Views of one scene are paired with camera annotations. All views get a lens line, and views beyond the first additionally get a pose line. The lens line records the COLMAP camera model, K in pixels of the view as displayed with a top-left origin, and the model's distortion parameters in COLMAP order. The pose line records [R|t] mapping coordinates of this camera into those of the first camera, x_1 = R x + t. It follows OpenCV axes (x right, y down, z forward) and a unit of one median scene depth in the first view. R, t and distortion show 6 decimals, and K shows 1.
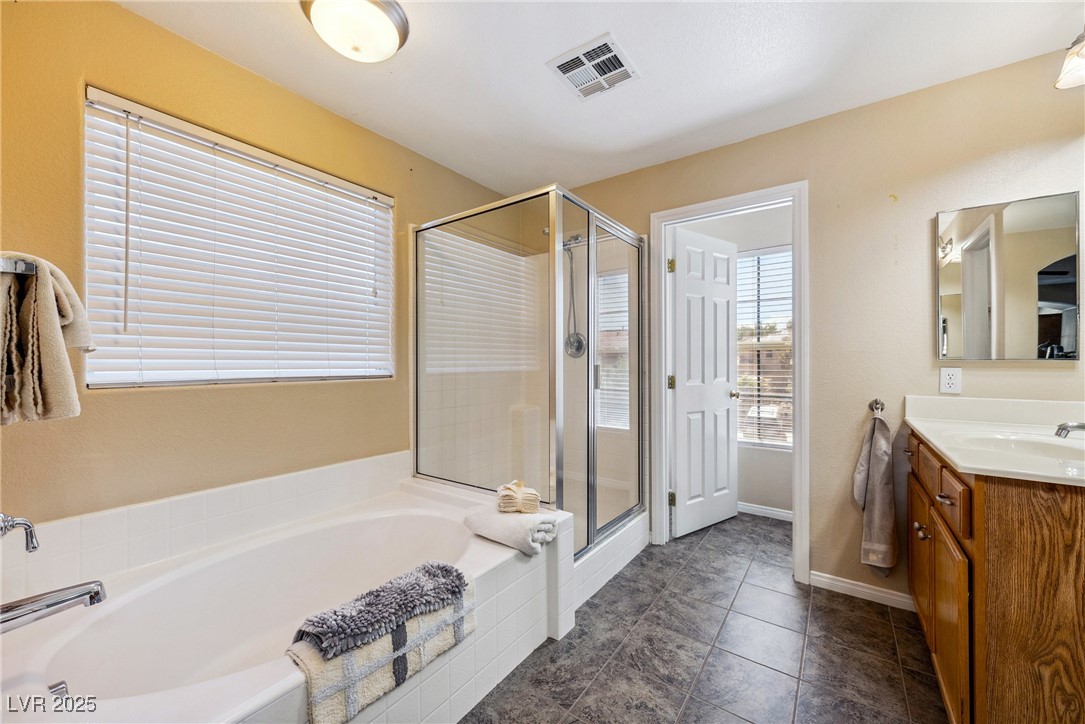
lens RADIAL K [[420.3, 0, 540.4], [0, 420.3, 358.0], [0, 0, 1]] dist [-0.001225, 0.000532]
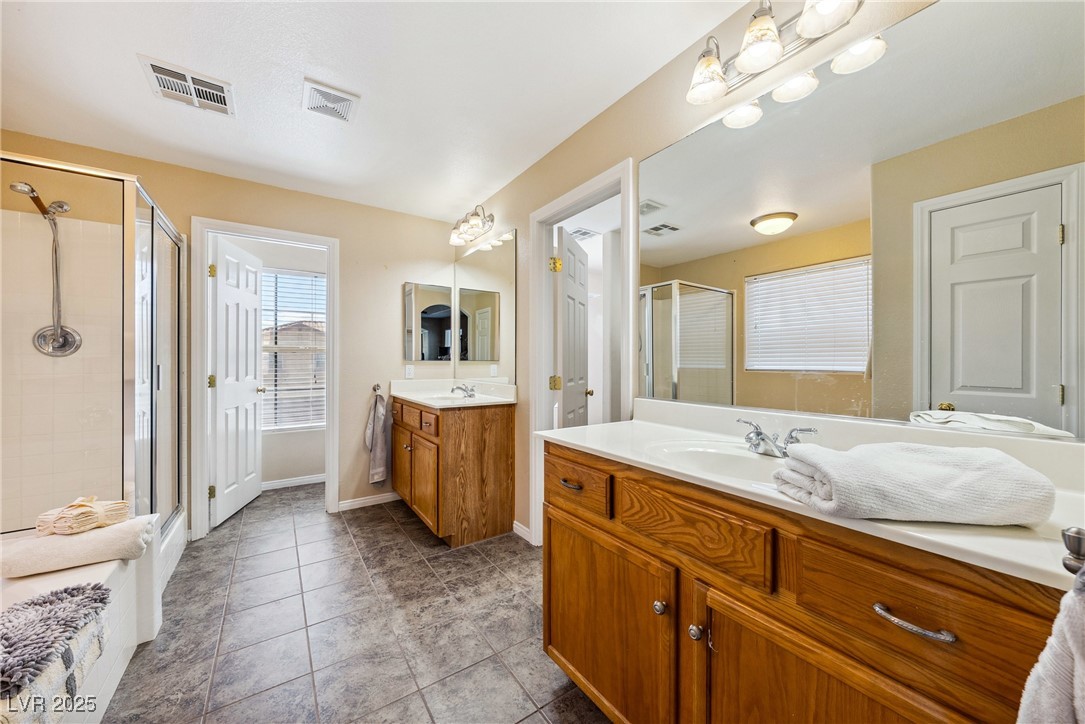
lens RADIAL K [[390.9, 0, 544.2], [0, 390.9, 360.7], [0, 0, 1]] dist [-0.000640, -0.000095]
pose [[0.342741, -0.000651, 0.939430, -0.380585], [-0.006461, 0.999974, 0.003050, -0.002786], [-0.939408, -0.007115, 0.342728, -0.143007]]
